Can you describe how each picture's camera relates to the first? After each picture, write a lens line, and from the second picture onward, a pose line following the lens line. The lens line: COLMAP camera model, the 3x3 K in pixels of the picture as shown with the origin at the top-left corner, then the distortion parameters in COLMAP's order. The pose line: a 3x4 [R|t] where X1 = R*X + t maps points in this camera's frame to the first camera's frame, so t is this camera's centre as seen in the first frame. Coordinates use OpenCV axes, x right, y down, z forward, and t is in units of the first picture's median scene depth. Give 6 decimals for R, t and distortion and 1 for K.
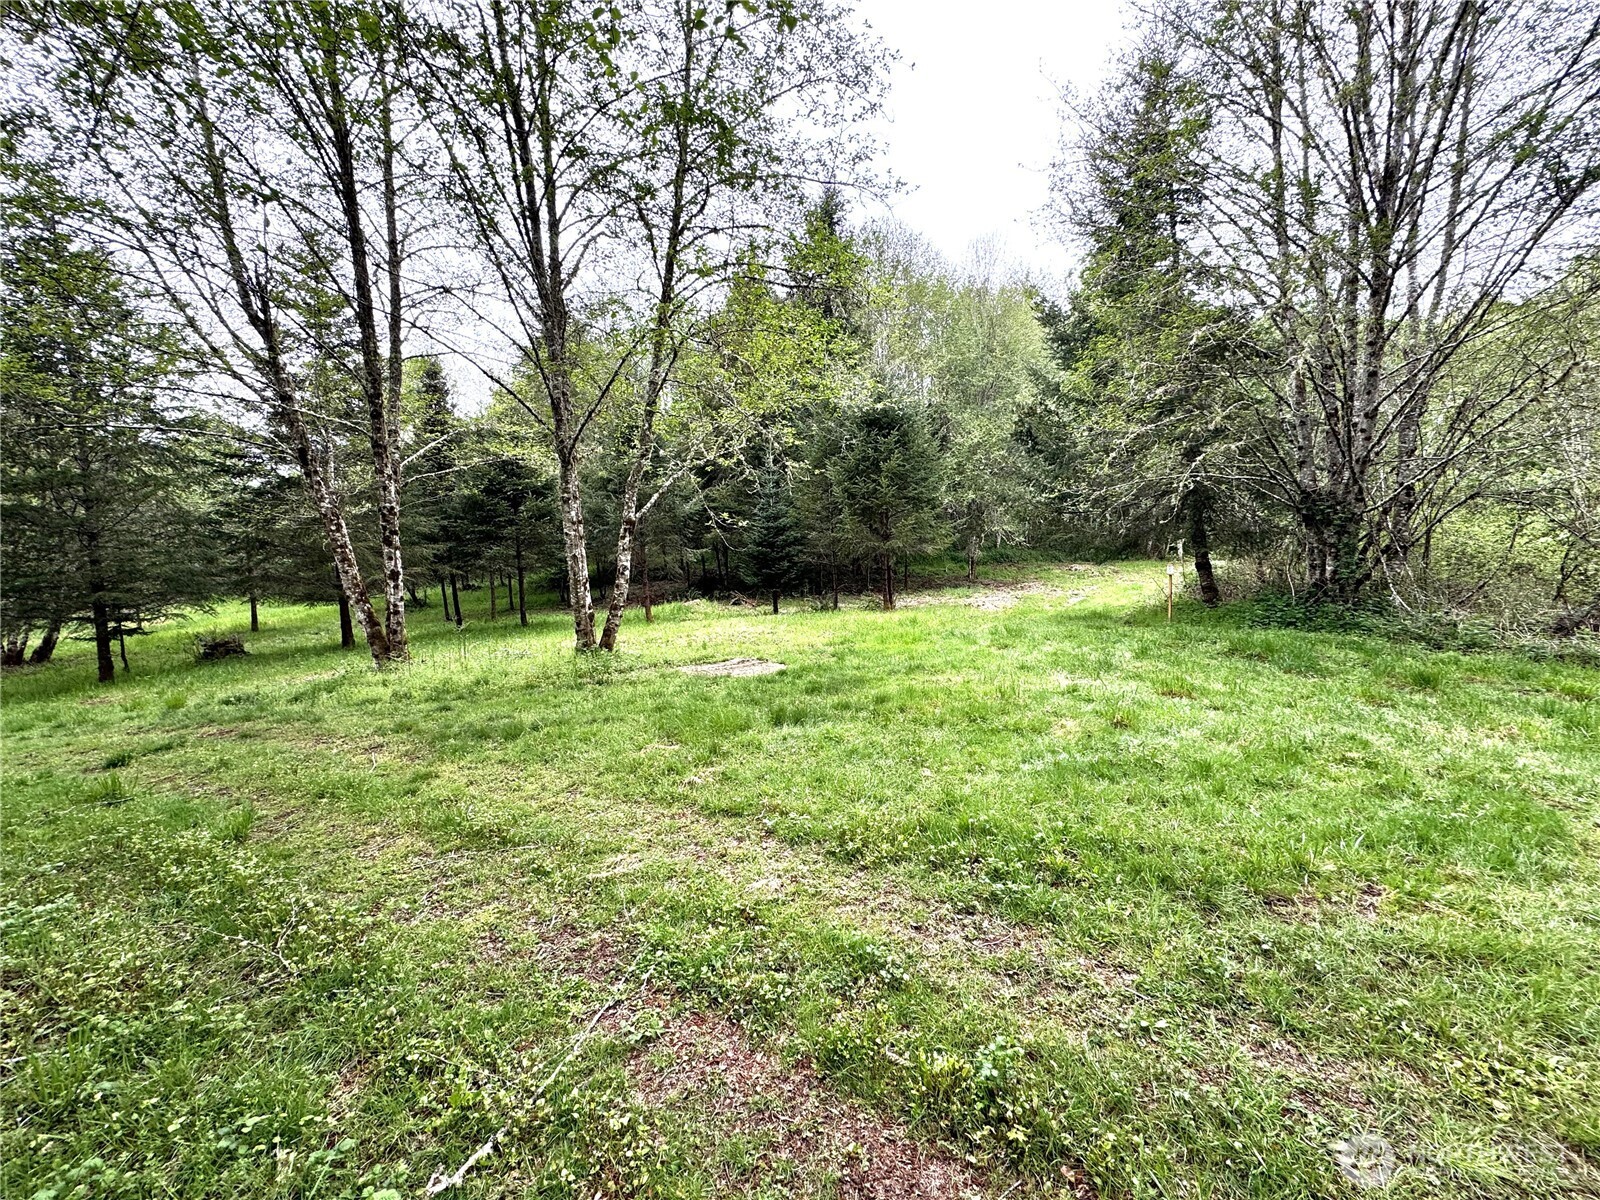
lens RADIAL K [[635.2, 0, 799.6], [0, 635.2, 600.5], [0, 0, 1]] dist [-0.003185, -0.000216]
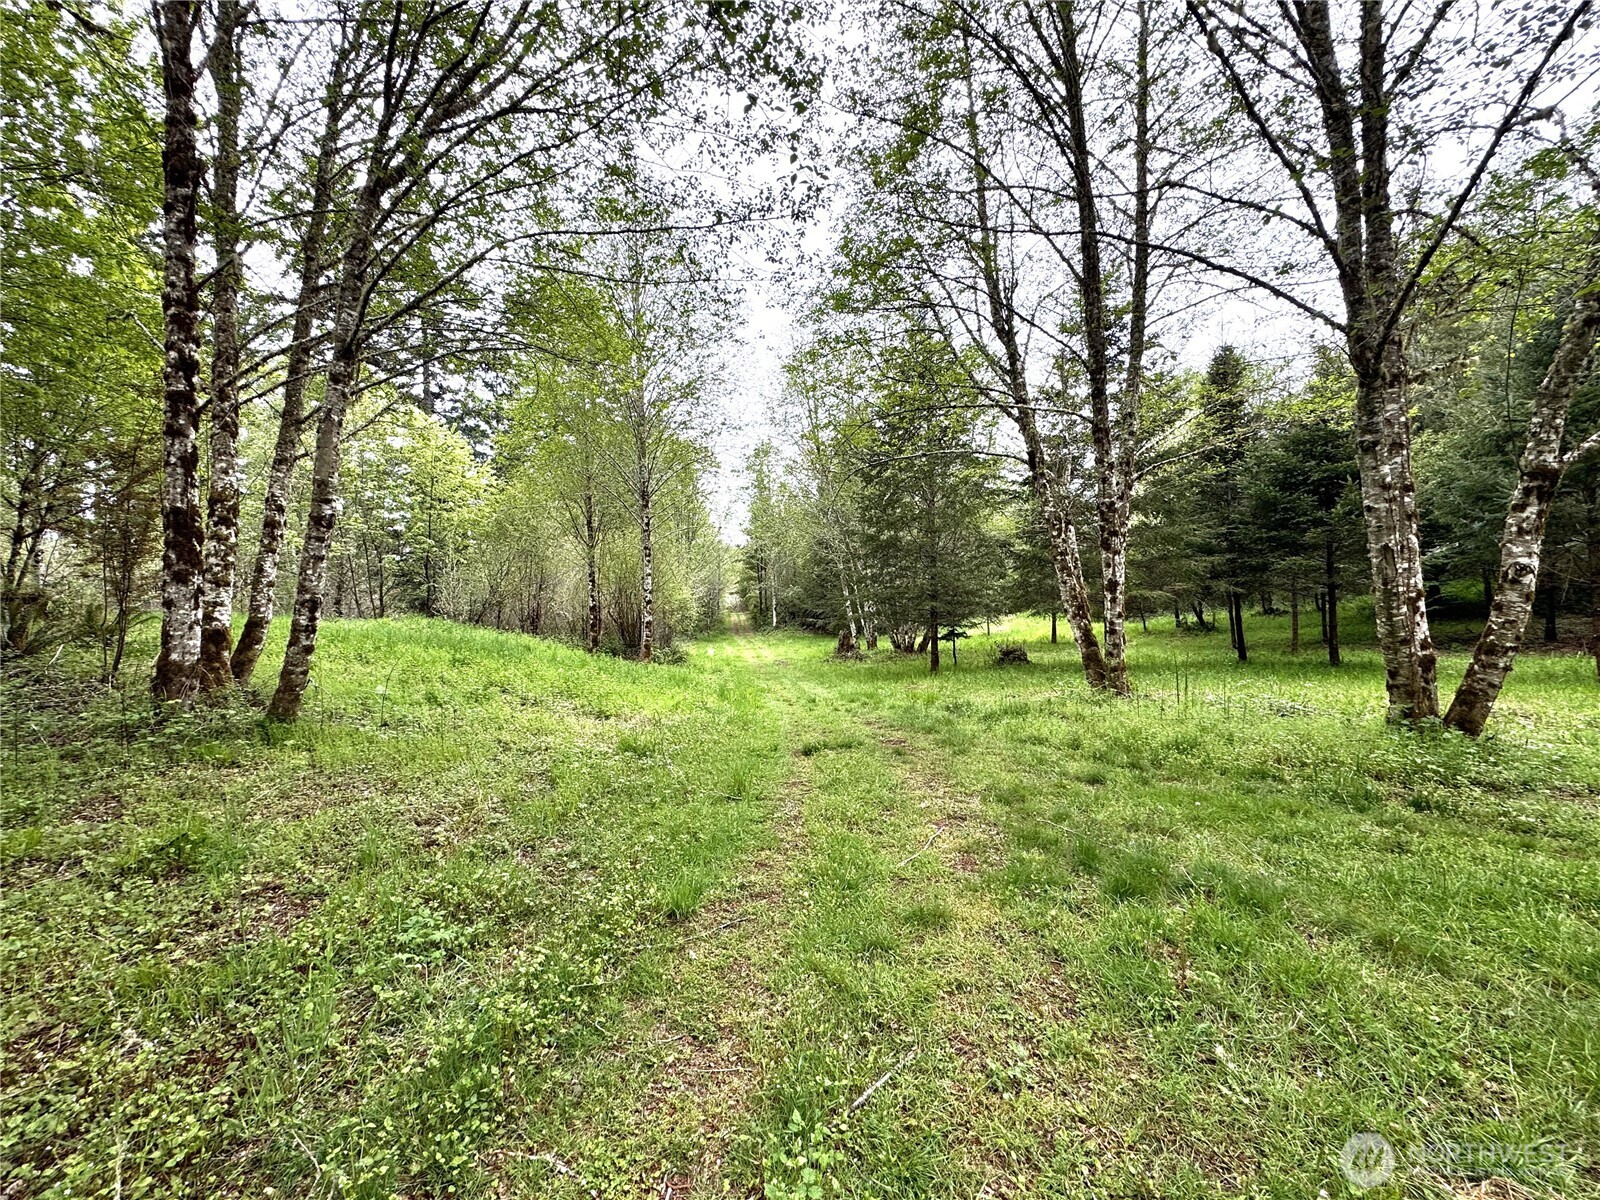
lens RADIAL K [[635.2, 0, 798.2], [0, 635.2, 598.3], [0, 0, 1]] dist [-0.003185, -0.000216]
pose [[0.413130, 0.015716, -0.910536, -0.062966], [-0.053435, 0.998547, -0.007009, 0.003447], [0.909103, 0.051550, 0.413370, 0.296606]]
